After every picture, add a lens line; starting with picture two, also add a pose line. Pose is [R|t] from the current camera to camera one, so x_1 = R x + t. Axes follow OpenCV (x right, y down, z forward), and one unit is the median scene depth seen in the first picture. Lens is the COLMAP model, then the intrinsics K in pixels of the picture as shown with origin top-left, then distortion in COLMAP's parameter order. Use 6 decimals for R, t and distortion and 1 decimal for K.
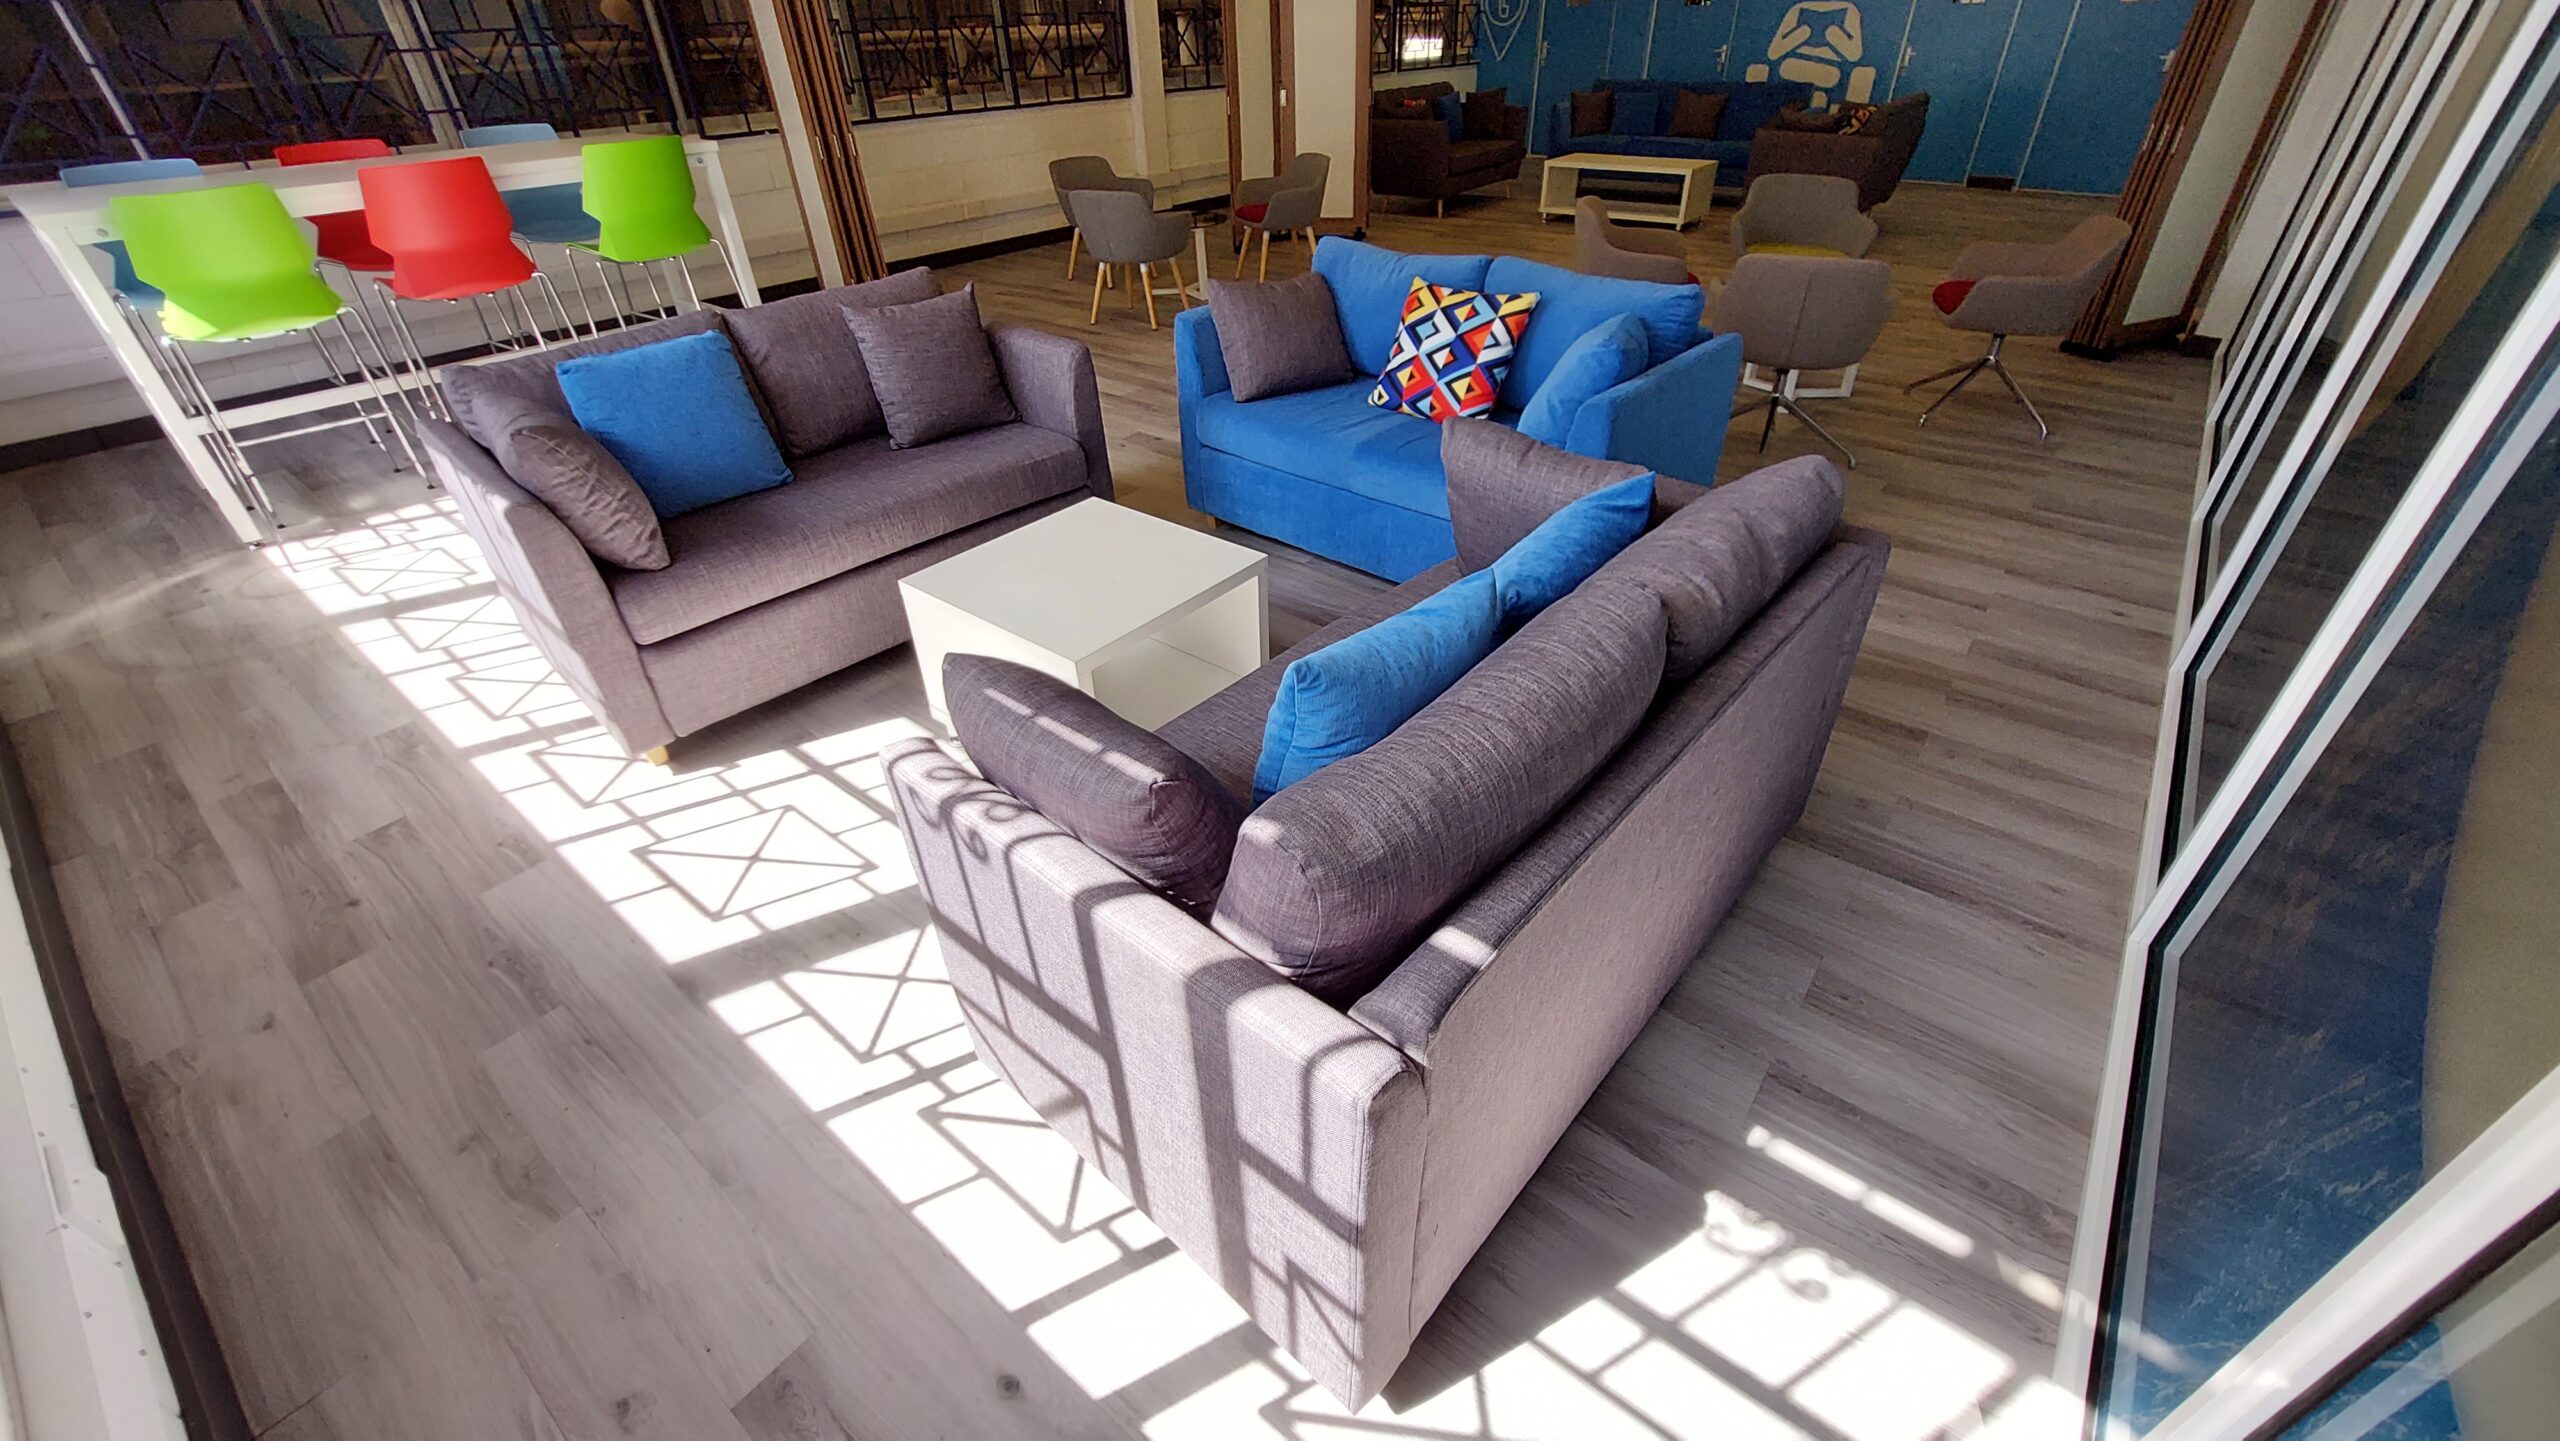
lens RADIAL K [[1015.4, 0, 1286.3], [0, 1015.4, 717.0], [0, 0, 1]] dist [-0.009214, 0.000150]
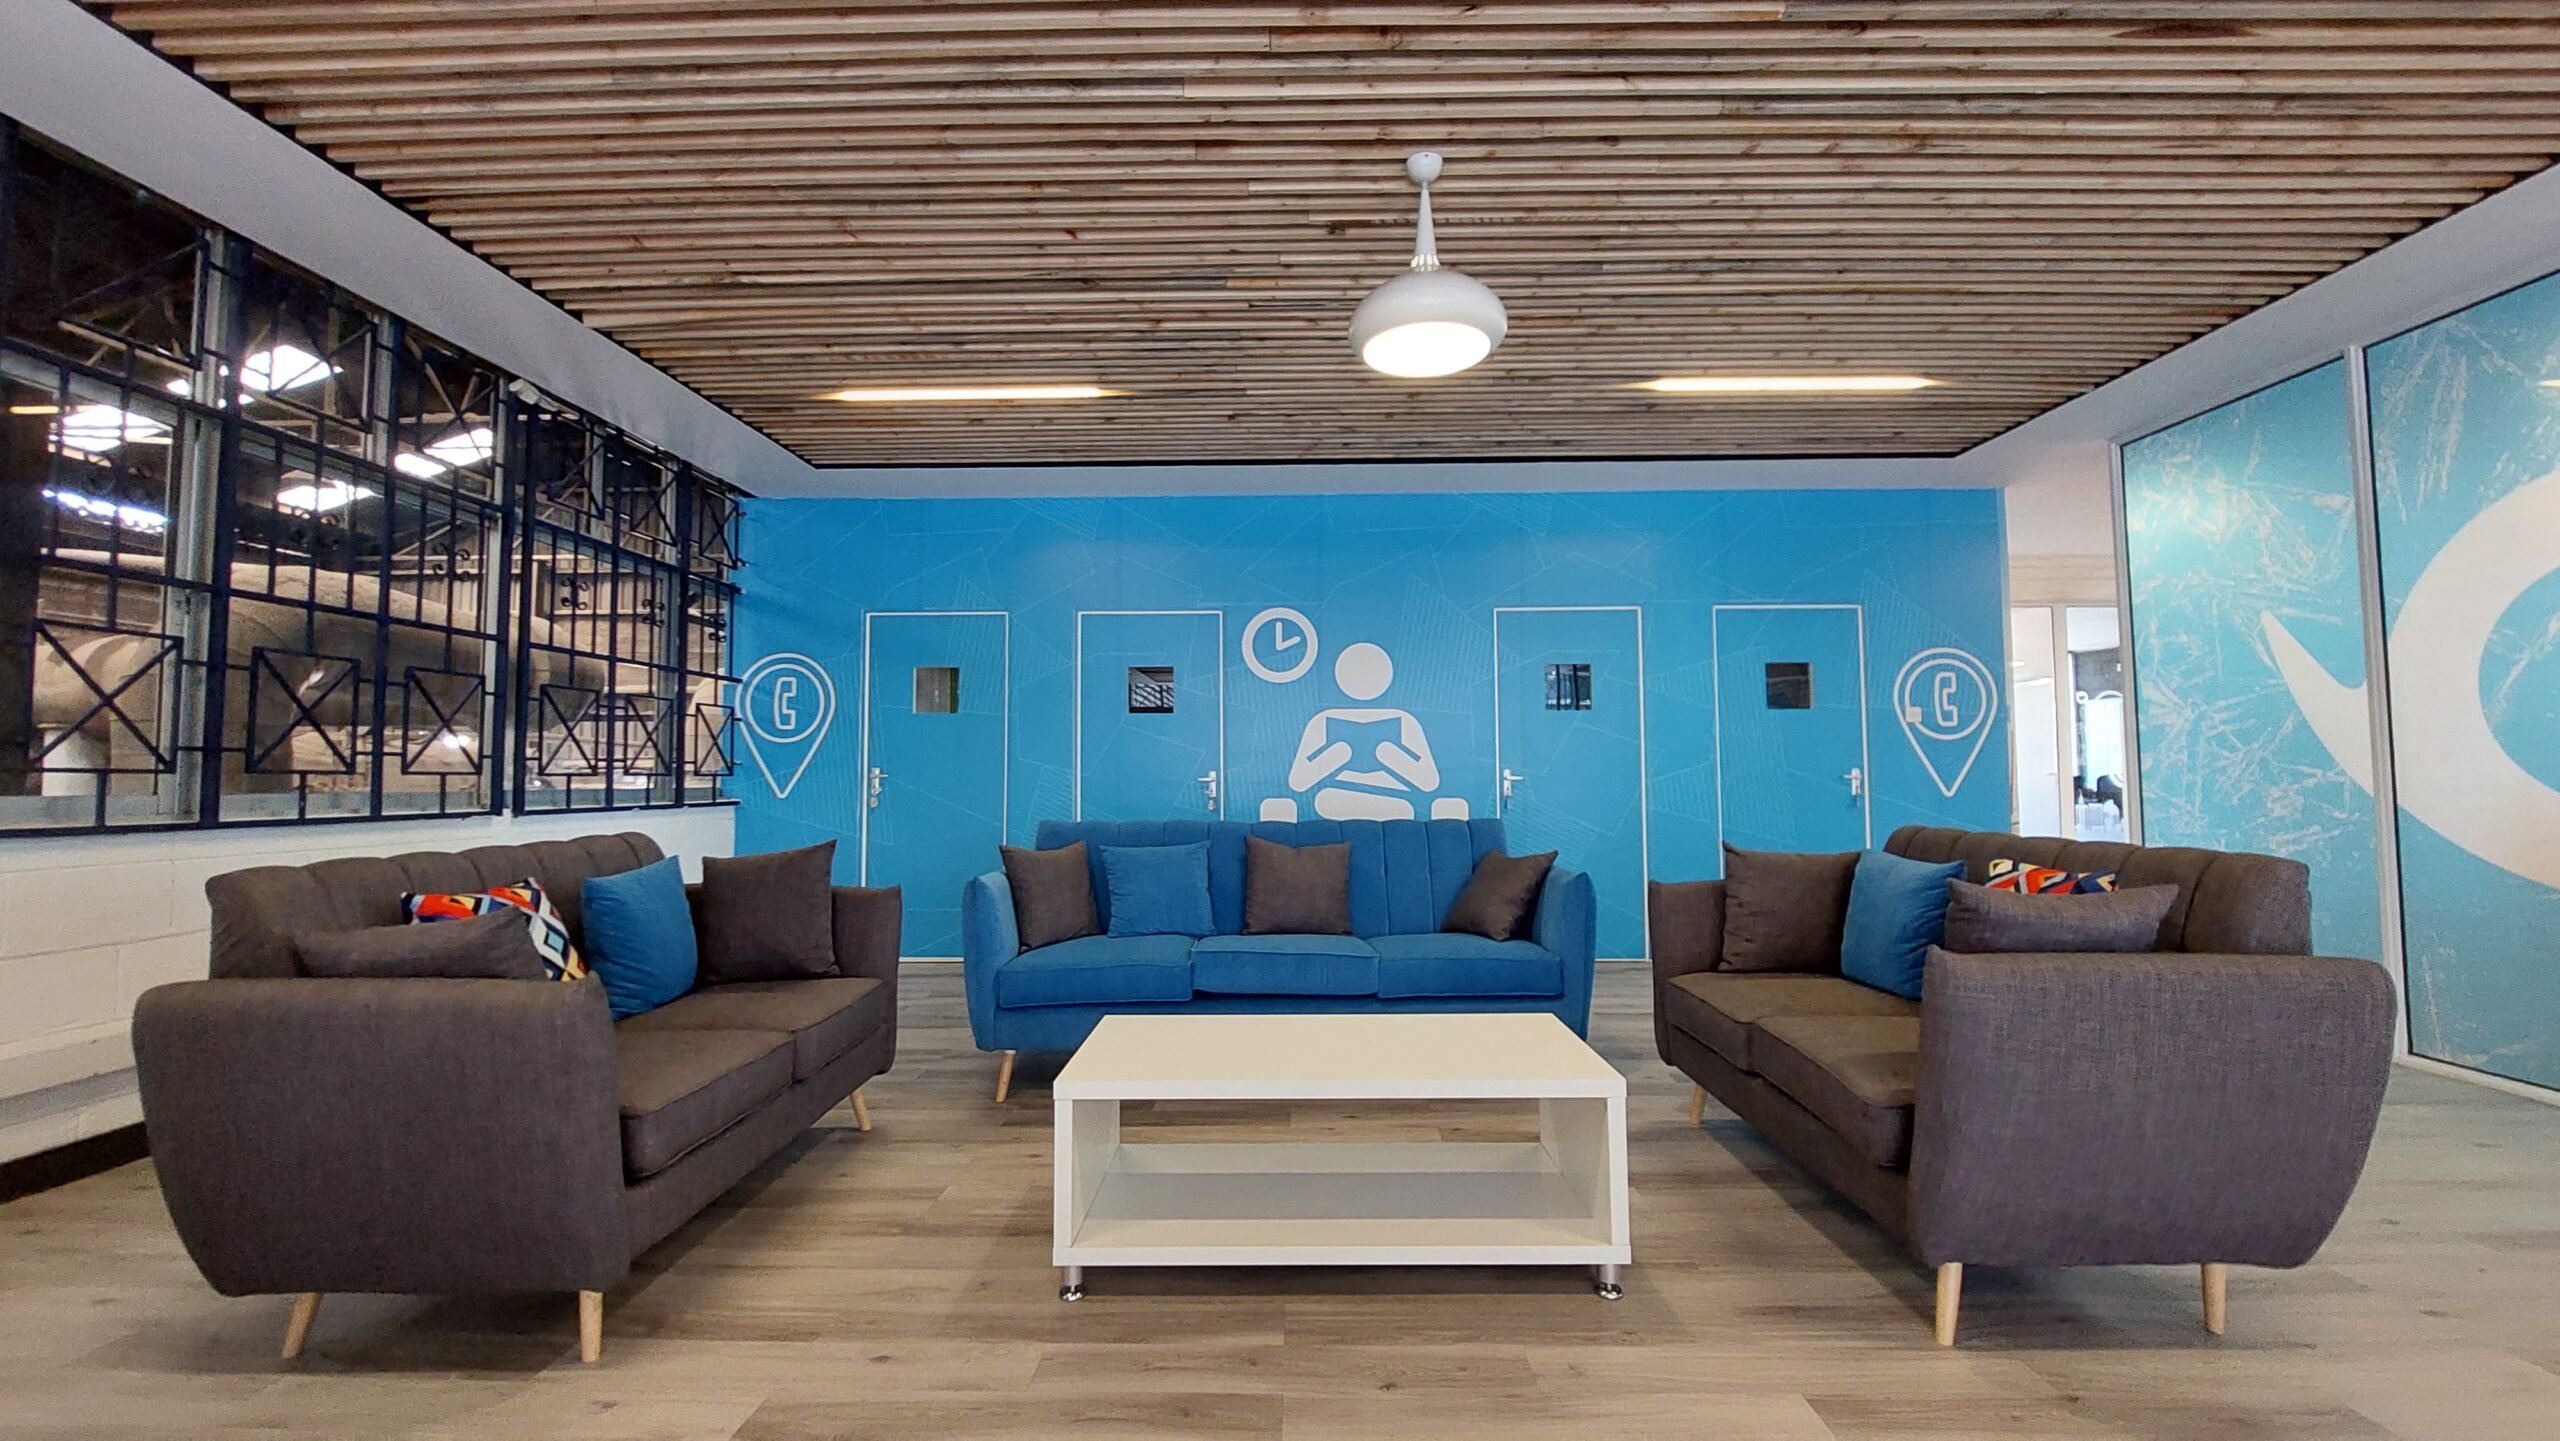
lens RADIAL K [[1015.4, 0, 1280.8], [0, 1015.4, 719.0], [0, 0, 1]] dist [-0.009214, 0.000150]
pose [[0.795371, 0.051160, 0.603960, 0.118674], [0.338199, 0.789440, -0.512256, -0.396473], [-0.502997, 0.611692, 0.610595, 0.637131]]
